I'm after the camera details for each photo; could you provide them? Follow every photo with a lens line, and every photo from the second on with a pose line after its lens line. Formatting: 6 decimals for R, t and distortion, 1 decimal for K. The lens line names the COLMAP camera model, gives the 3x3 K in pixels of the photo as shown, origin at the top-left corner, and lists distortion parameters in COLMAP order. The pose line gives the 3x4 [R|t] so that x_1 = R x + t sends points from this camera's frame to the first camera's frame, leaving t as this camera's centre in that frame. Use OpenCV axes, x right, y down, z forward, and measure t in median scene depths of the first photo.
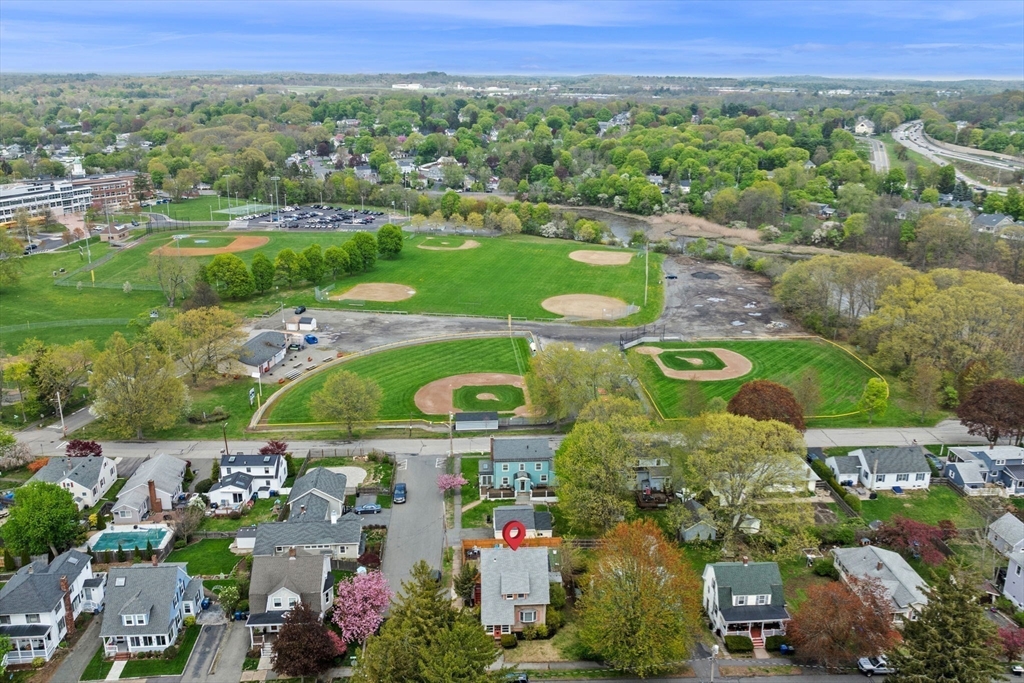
lens RADIAL K [[820.9, 0, 513.7], [0, 820.9, 347.0], [0, 0, 1]] dist [-0.018603, -0.010174]
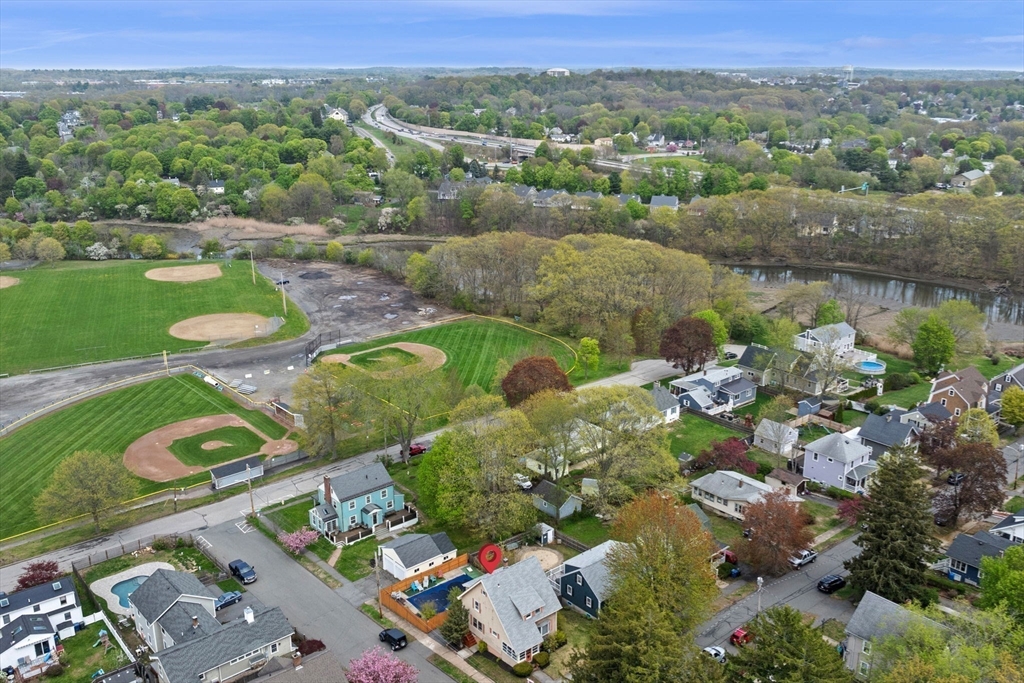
lens RADIAL K [[859.4, 0, 511.6], [0, 859.4, 336.3], [0, 0, 1]] dist [-0.010512, -0.030873]
pose [[0.813215, -0.181860, 0.552819, -0.171760], [0.190105, 0.980821, 0.043008, -0.020265], [-0.550038, 0.070119, 0.832191, 0.052957]]
